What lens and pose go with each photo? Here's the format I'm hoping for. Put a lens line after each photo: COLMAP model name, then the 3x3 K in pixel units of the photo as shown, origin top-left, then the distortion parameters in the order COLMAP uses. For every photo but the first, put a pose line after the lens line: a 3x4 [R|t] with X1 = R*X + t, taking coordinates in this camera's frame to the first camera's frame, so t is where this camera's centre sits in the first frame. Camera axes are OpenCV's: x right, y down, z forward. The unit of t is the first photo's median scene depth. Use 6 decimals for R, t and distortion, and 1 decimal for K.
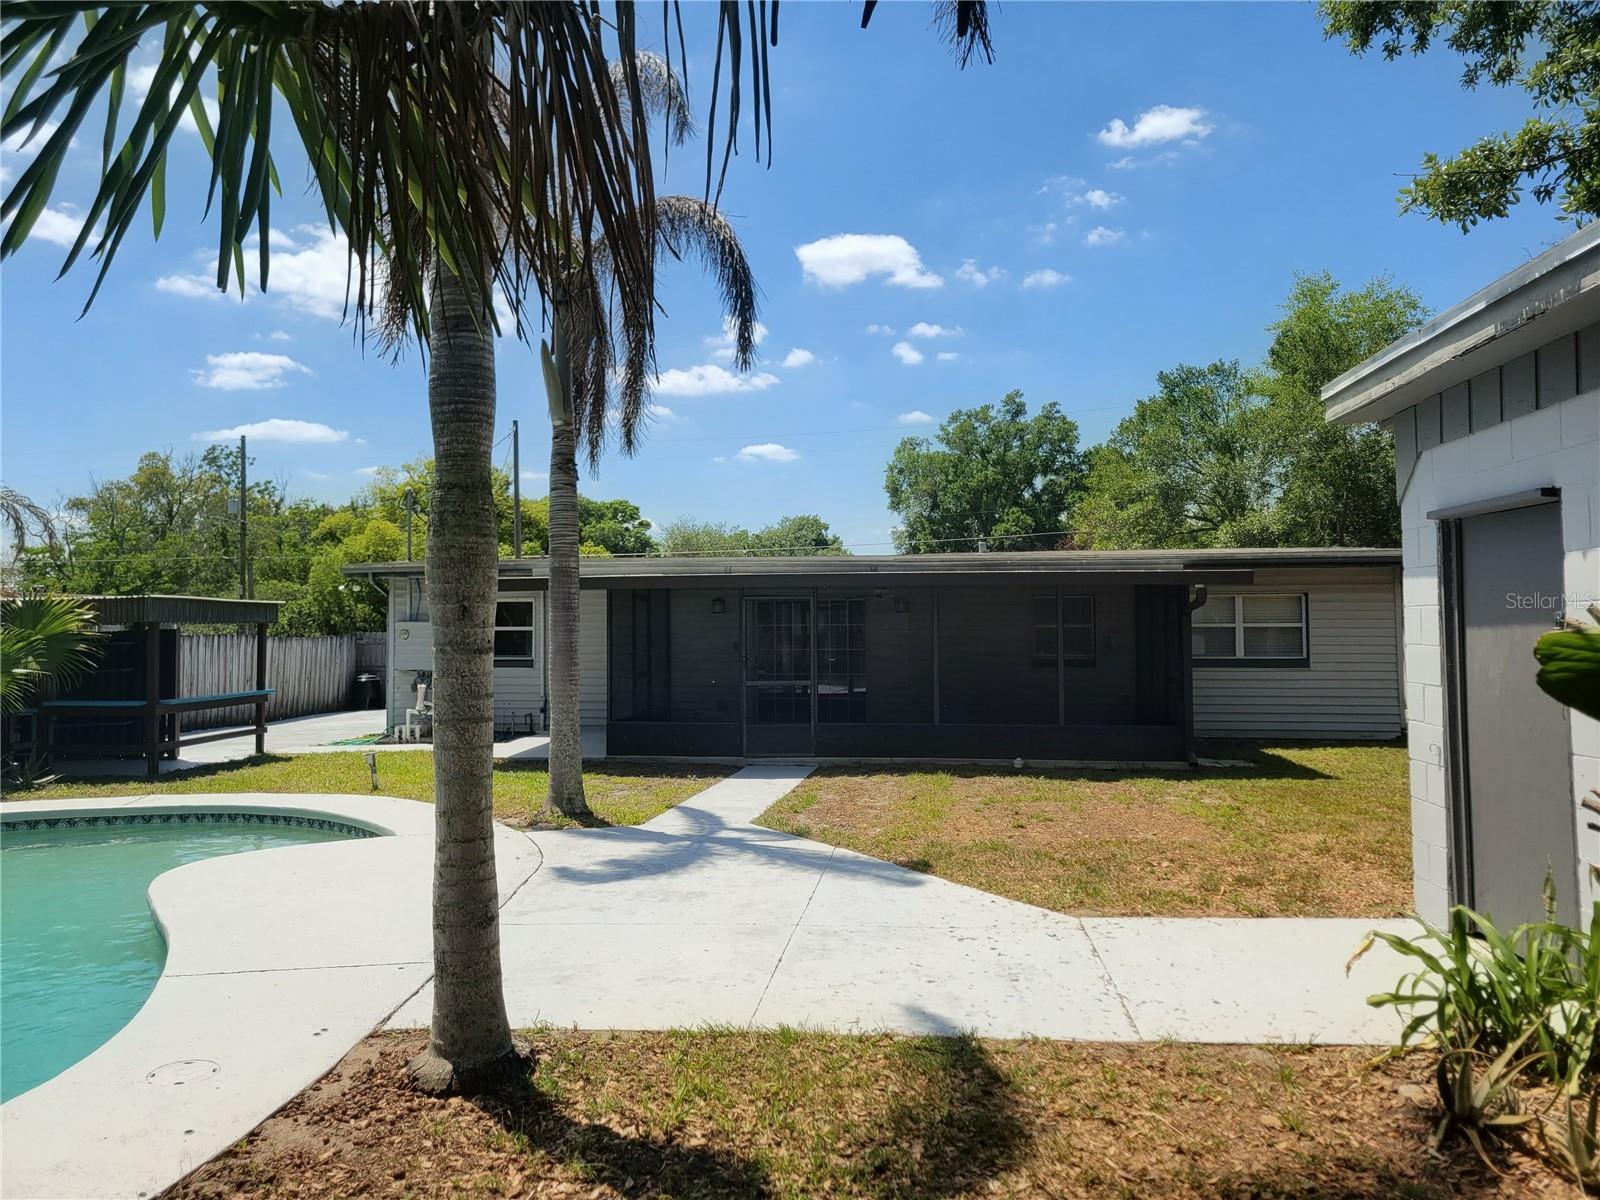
lens RADIAL K [[1198.0, 0, 796.5], [0, 1198.0, 587.8], [0, 0, 1]] dist [0.030780, 0.006575]
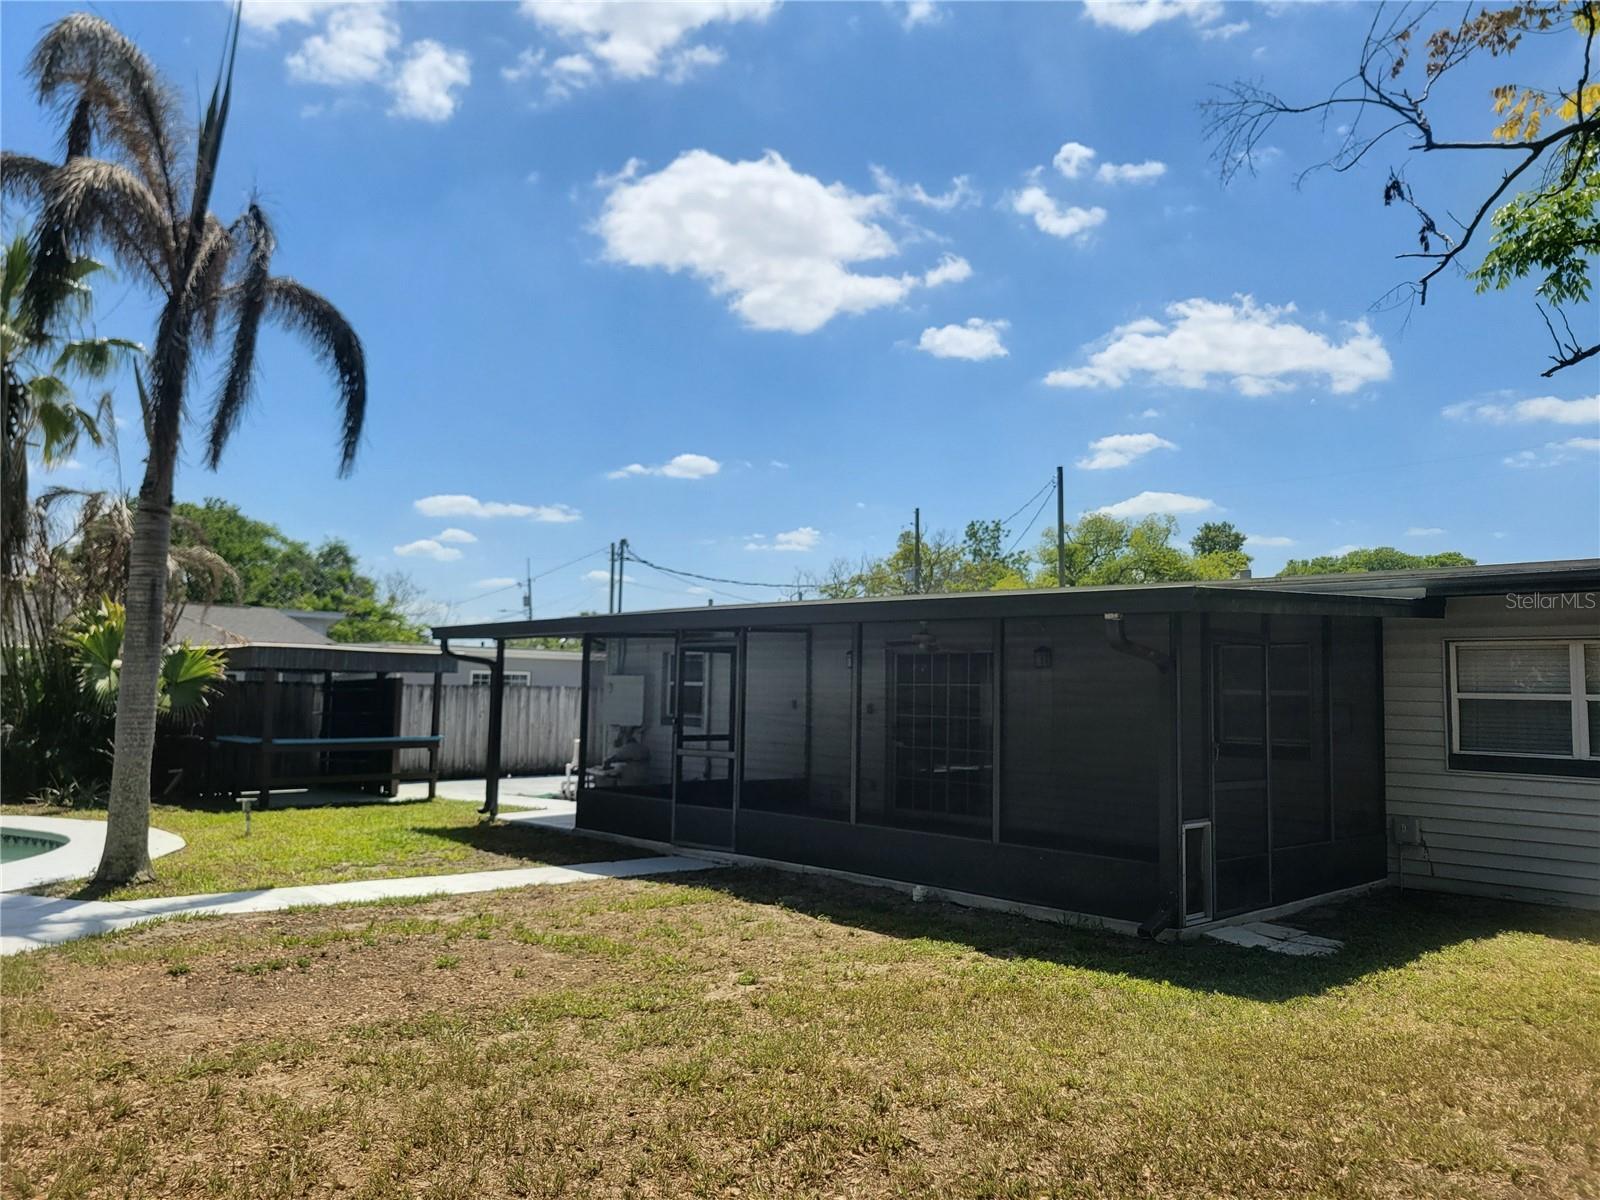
lens RADIAL K [[1198.0, 0, 798.3], [0, 1198.0, 602.8], [0, 0, 1]] dist [0.030780, 0.006575]
pose [[0.761609, -0.029123, -0.647382, 0.318850], [0.001019, 0.999042, -0.043744, 0.008782], [0.648035, 0.032656, 0.760910, 0.254100]]
